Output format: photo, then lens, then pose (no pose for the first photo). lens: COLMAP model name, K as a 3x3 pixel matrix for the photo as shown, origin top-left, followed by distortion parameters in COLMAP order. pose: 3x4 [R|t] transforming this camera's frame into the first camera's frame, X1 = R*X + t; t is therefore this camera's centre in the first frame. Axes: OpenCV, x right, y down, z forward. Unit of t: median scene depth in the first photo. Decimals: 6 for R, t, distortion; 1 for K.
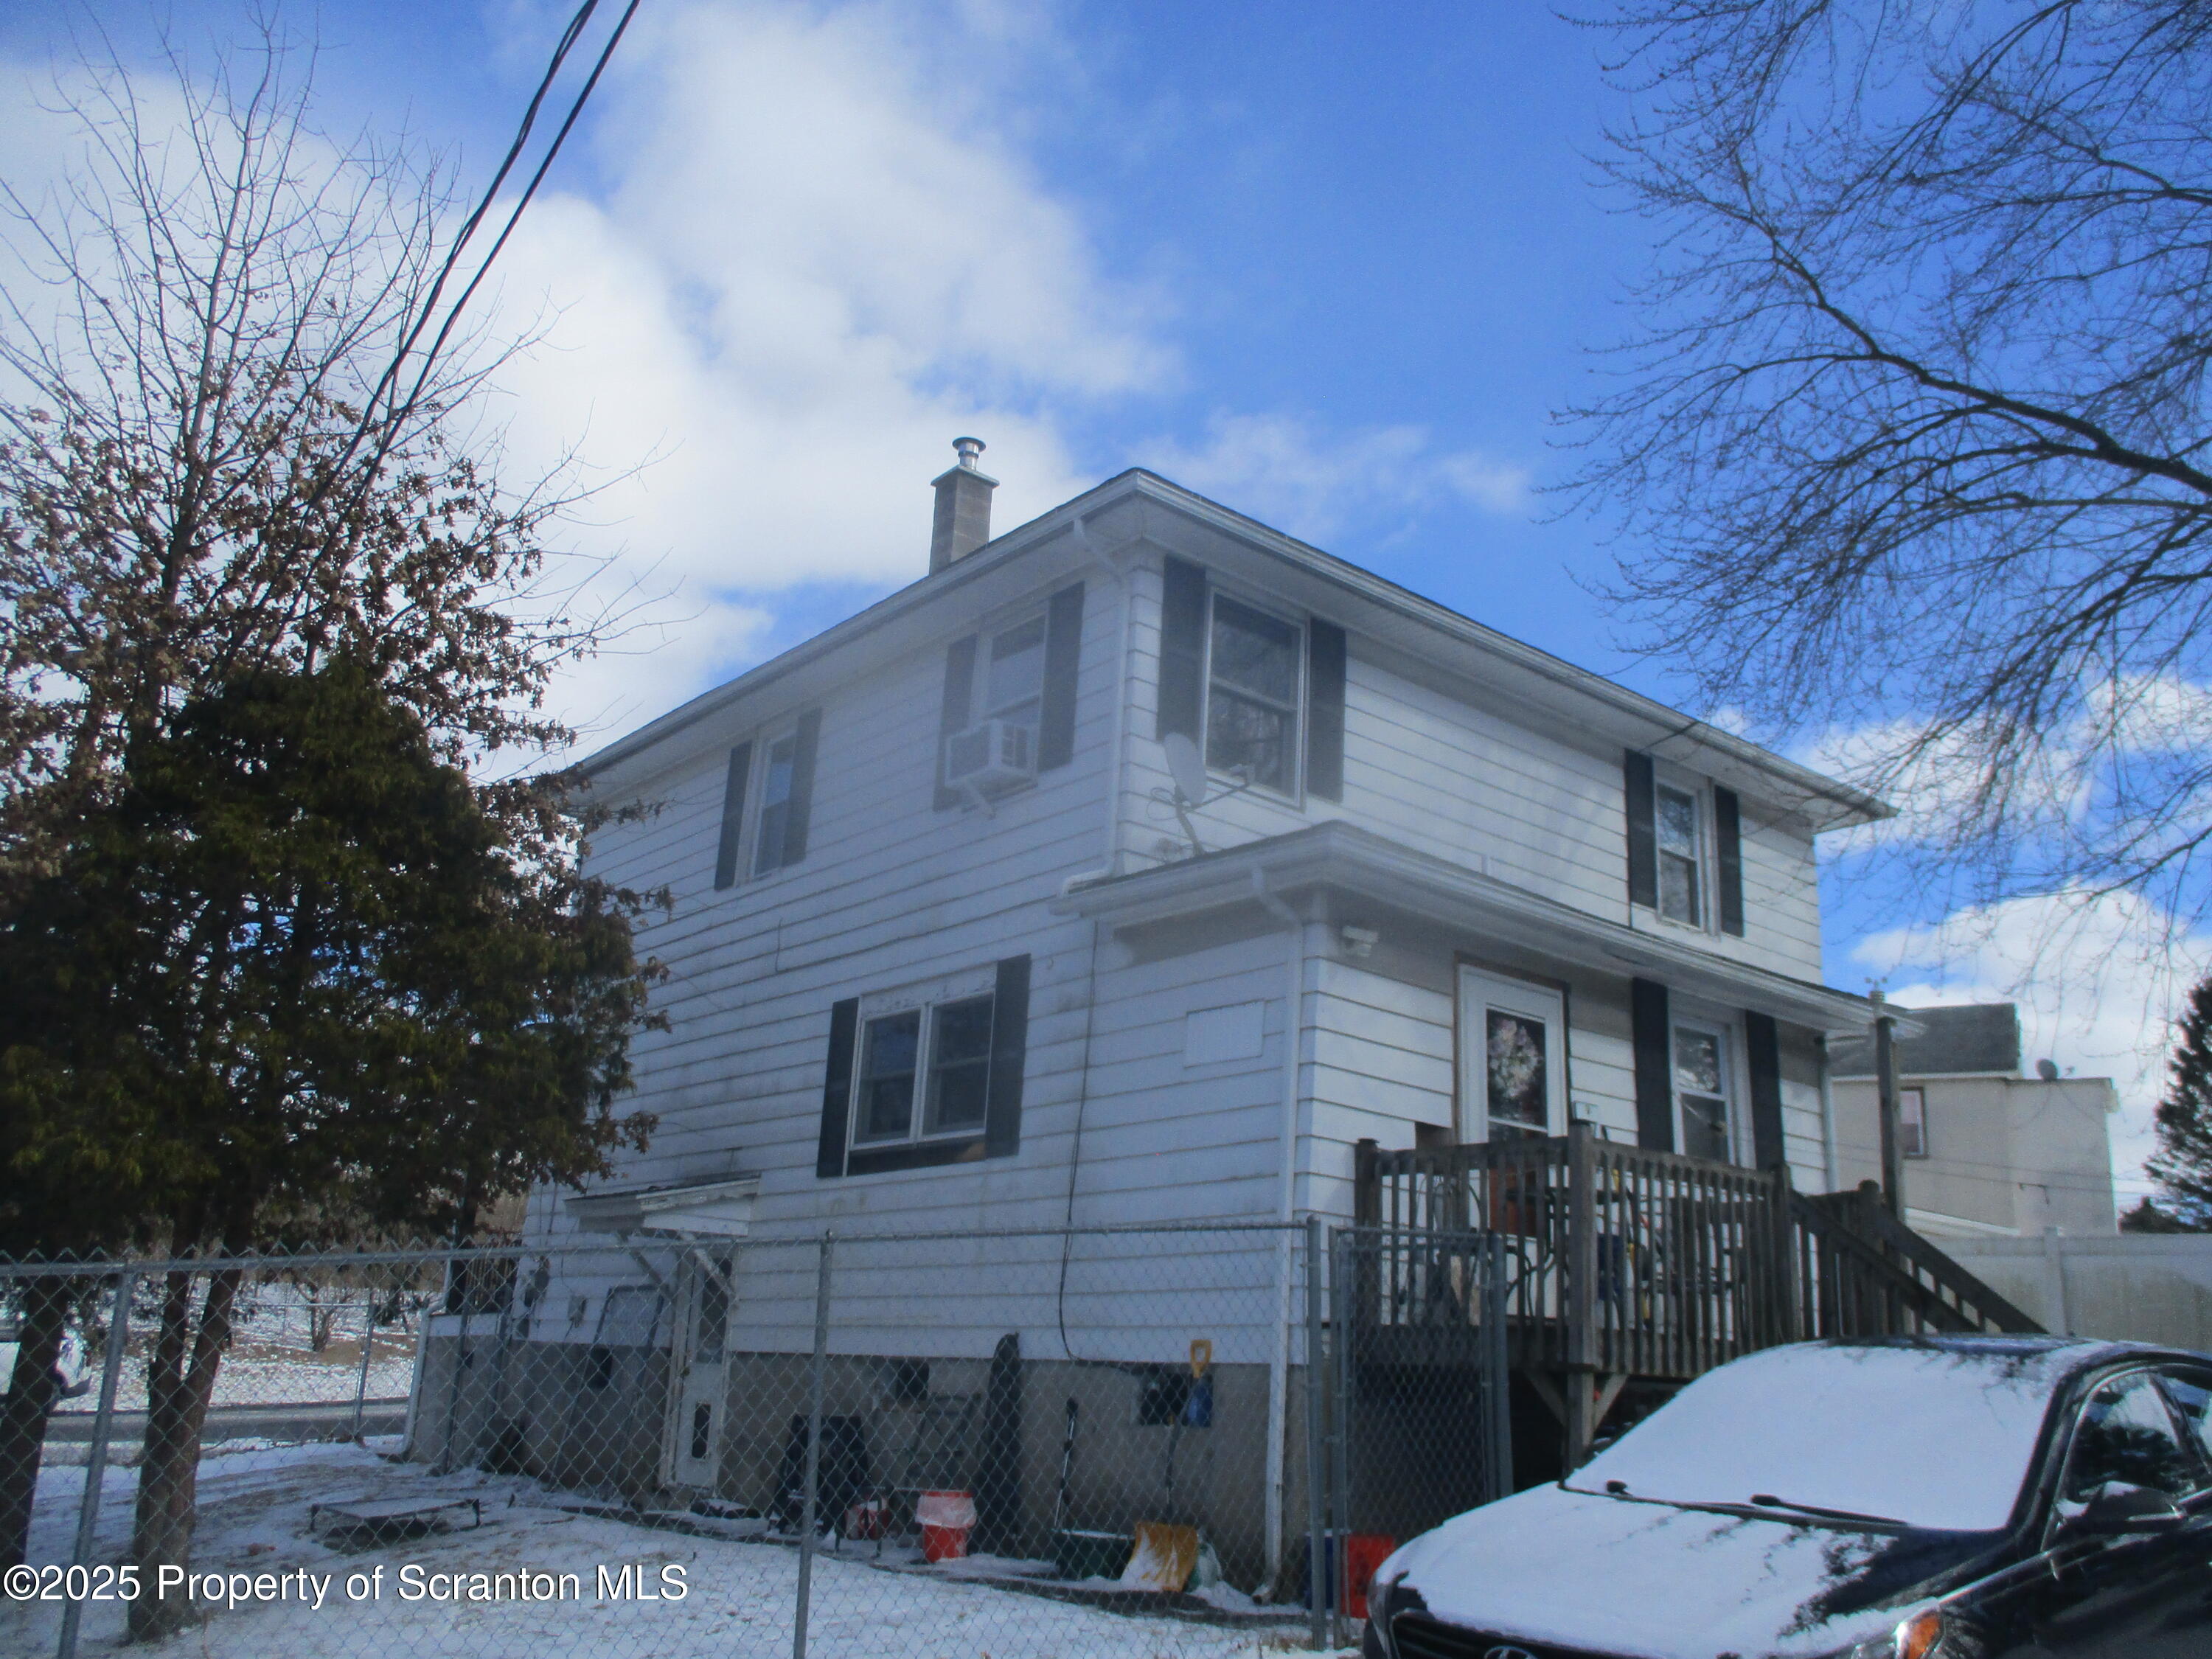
lens RADIAL K [[1767.1, 0, 1106.0], [0, 1767.1, 829.5], [0, 0, 1]] dist [-0.037485, -0.001769]
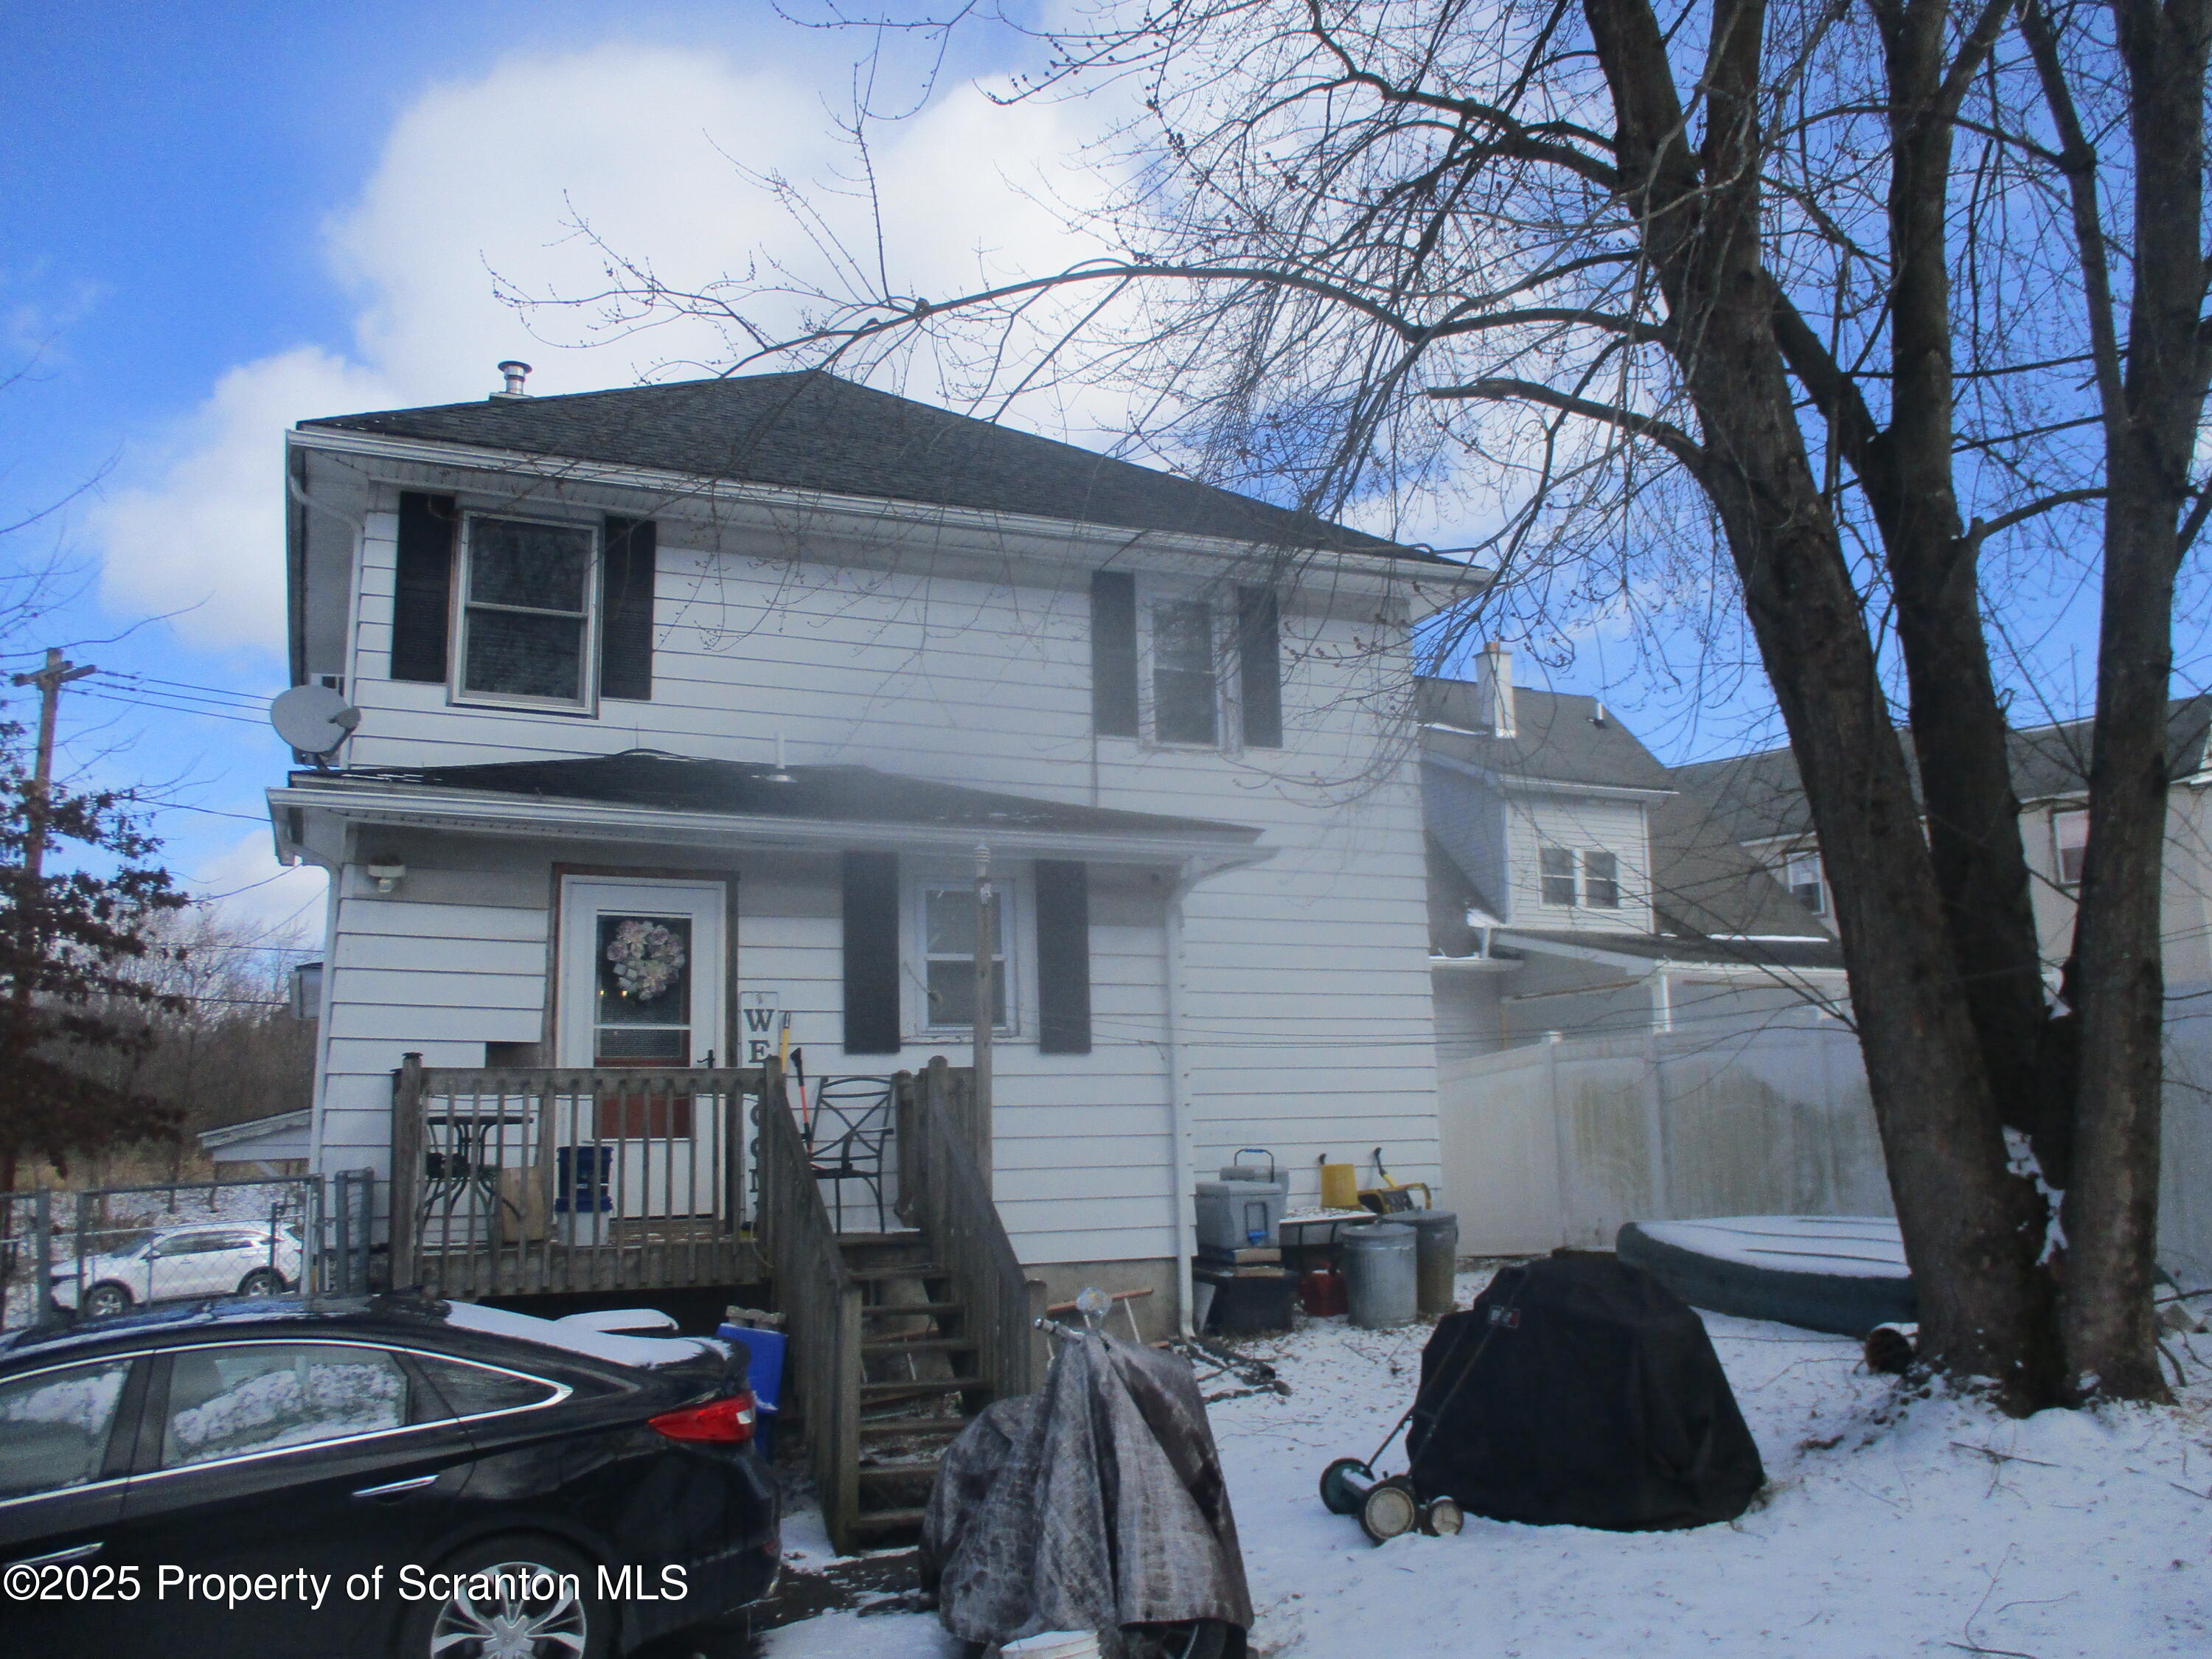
lens RADIAL K [[1767.1, 0, 1106.0], [0, 1767.1, 829.5], [0, 0, 1]] dist [-0.037485, -0.001769]
pose [[0.958663, -0.127447, -0.254408, 0.665872], [0.154670, 0.983862, 0.089958, 0.007998], [0.238837, -0.125589, 0.962904, 0.105914]]
